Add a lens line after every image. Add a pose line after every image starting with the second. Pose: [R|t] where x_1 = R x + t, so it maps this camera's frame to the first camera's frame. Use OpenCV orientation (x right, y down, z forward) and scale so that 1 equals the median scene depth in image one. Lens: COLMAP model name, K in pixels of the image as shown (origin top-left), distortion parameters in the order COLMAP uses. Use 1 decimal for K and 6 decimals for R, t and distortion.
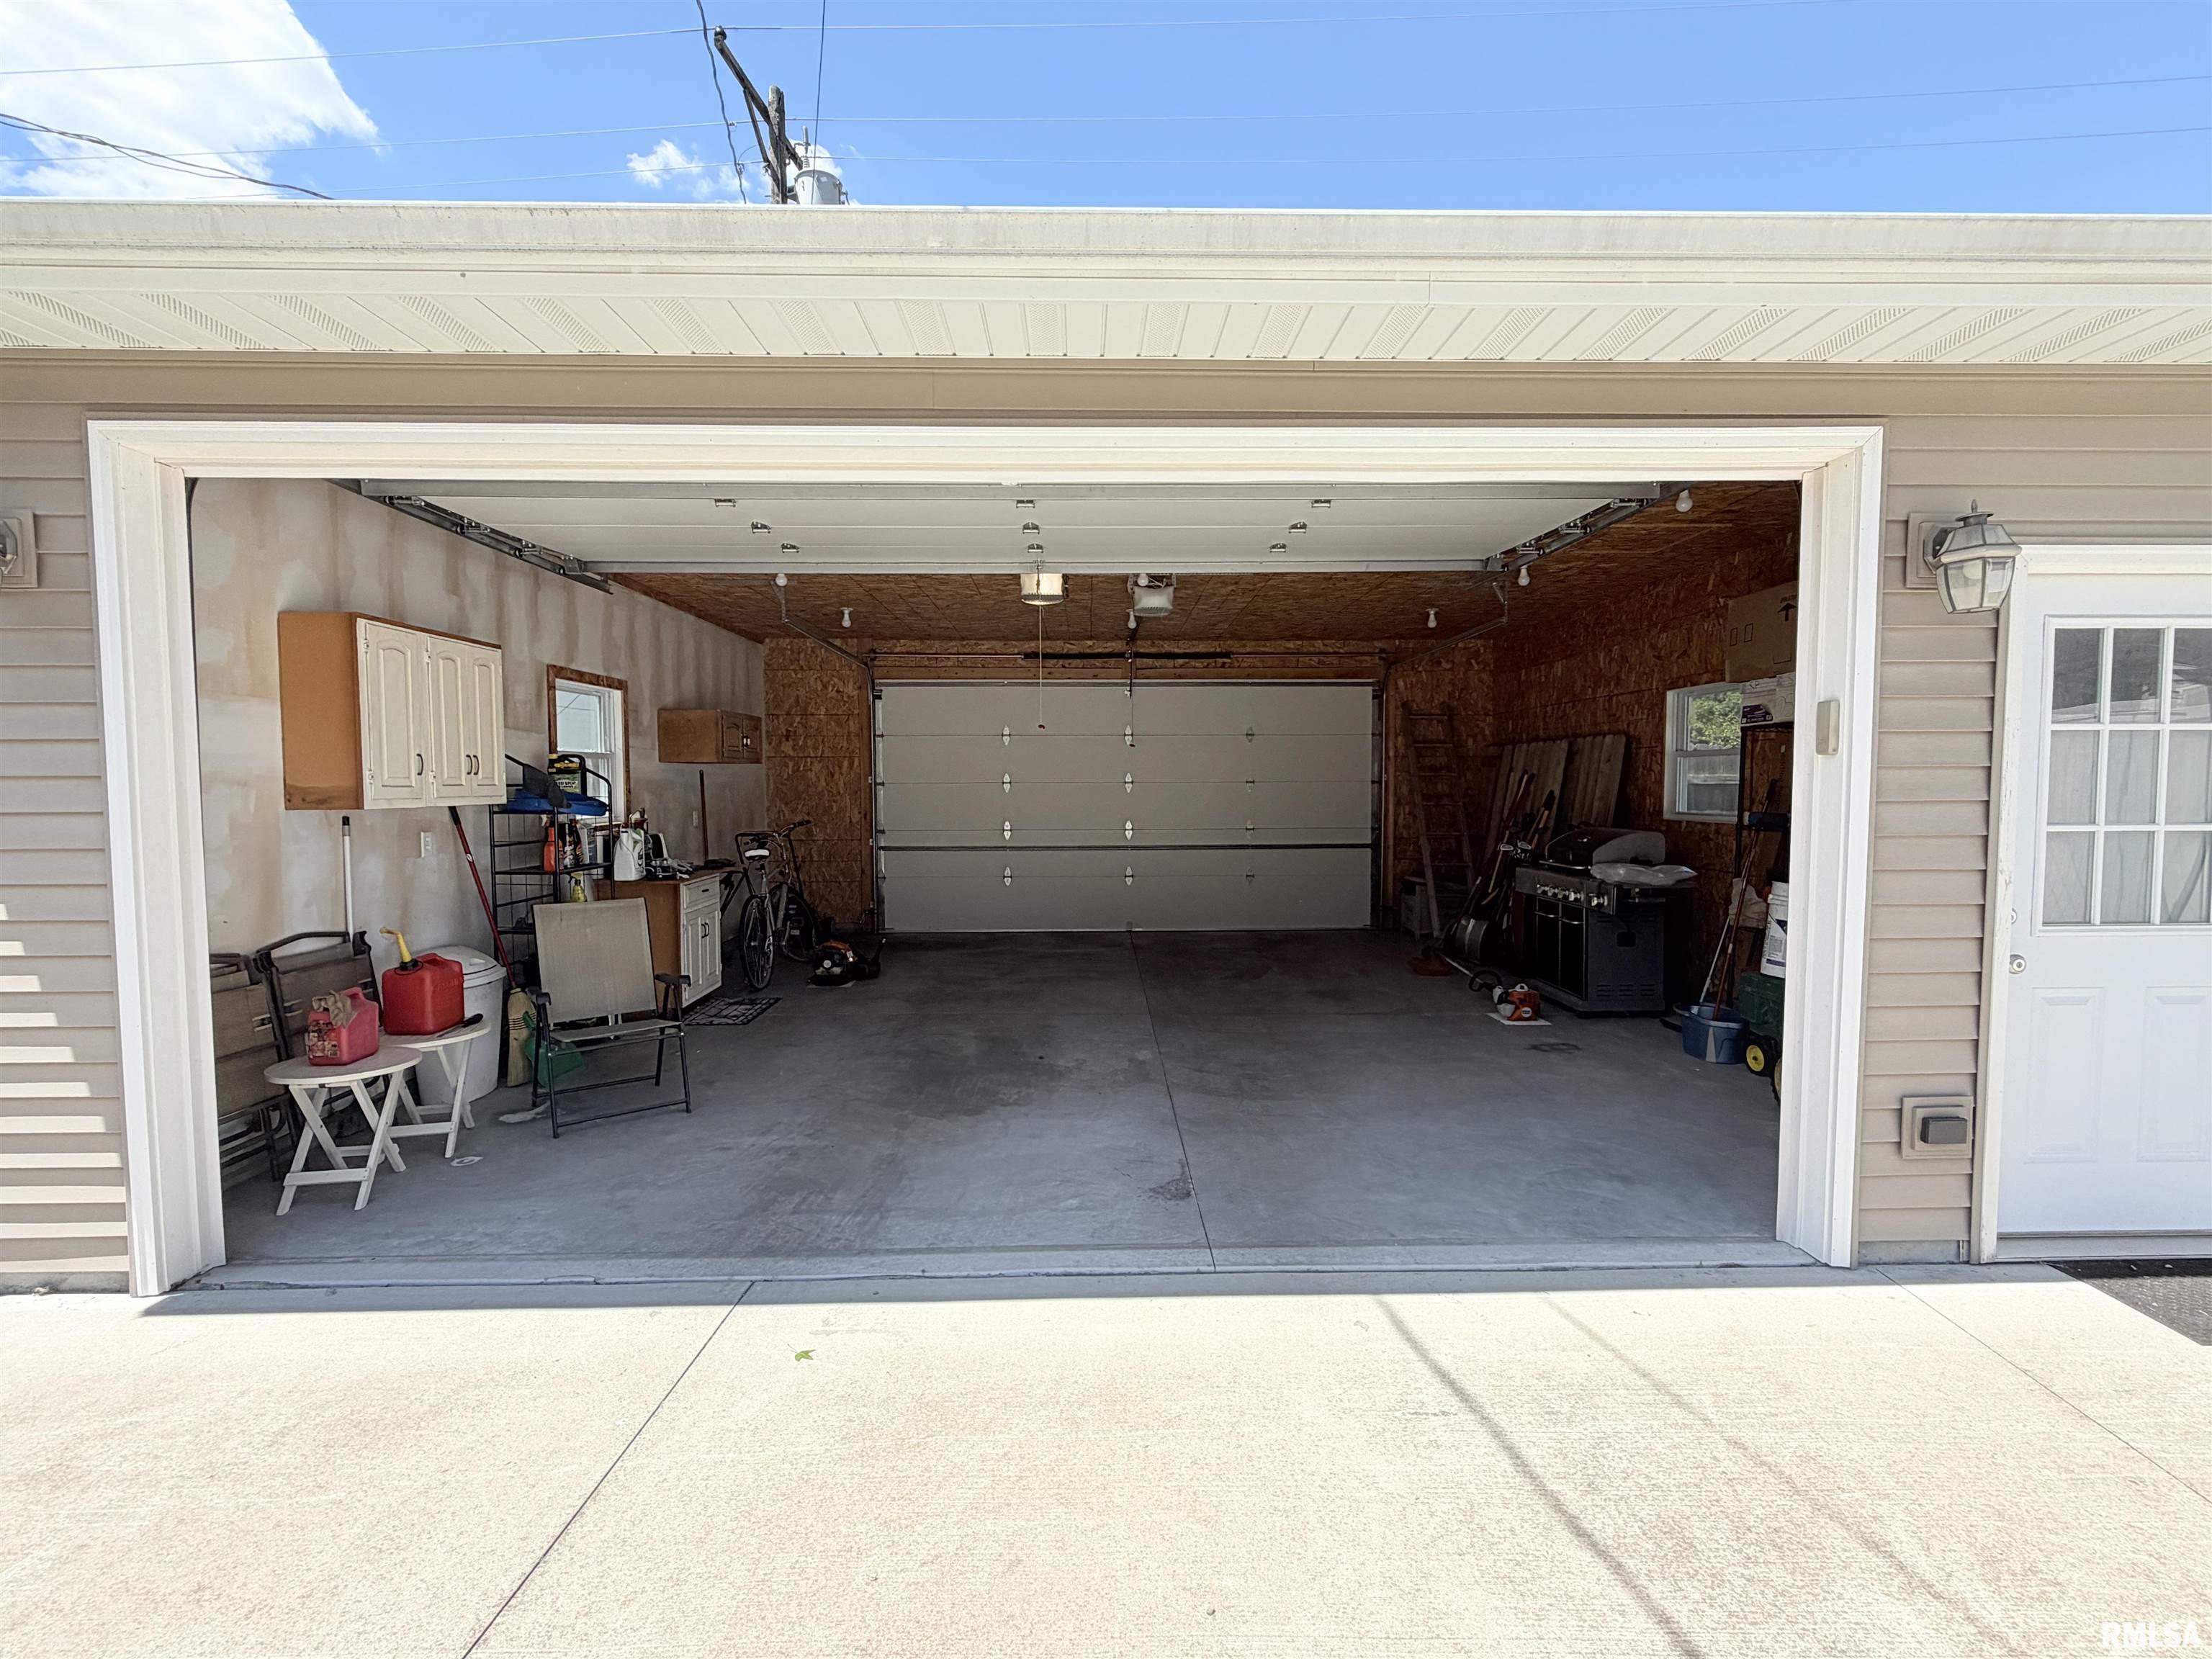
lens RADIAL K [[1040.6, 0, 1095.9], [0, 1040.6, 833.0], [0, 0, 1]] dist [-0.006247, 0.000410]
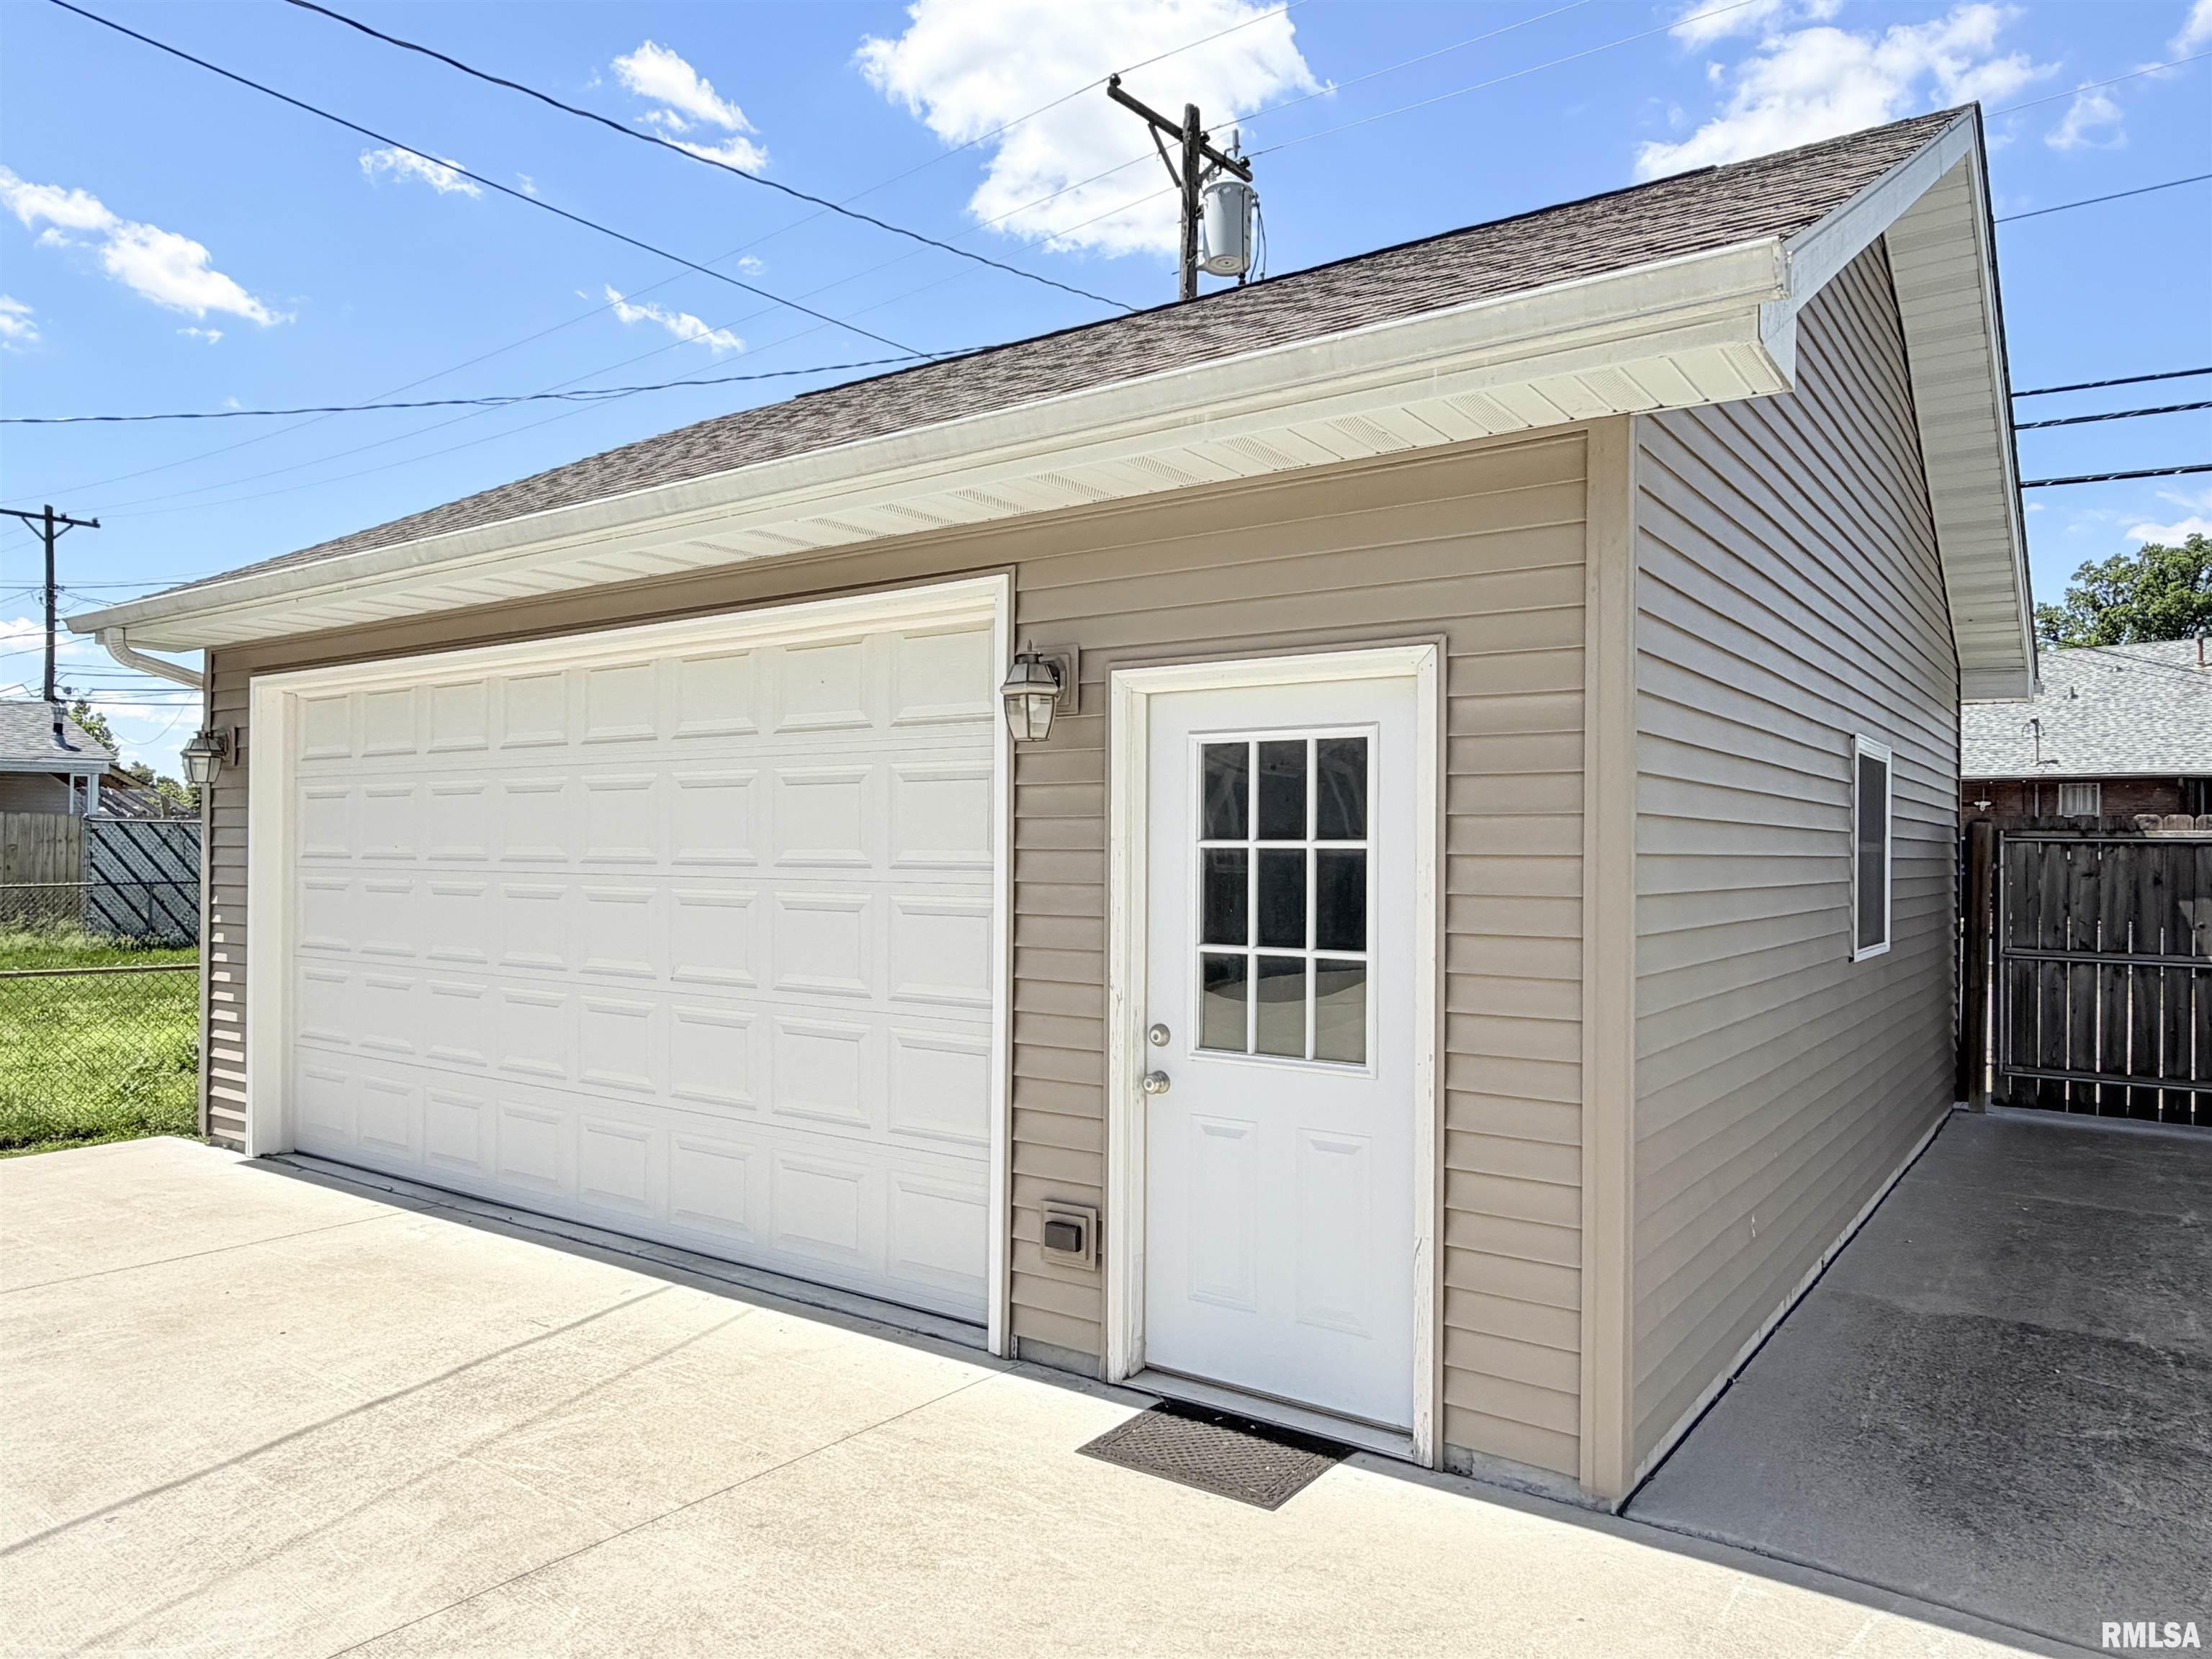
lens RADIAL K [[1463.8, 0, 1108.7], [0, 1463.8, 834.4], [0, 0, 1]] dist [-0.020191, 0.002991]
pose [[0.807977, 0.005051, -0.589192, 1.744716], [-0.041307, 0.997989, -0.048089, -0.043577], [0.587764, 0.063193, 0.806560, -0.170627]]
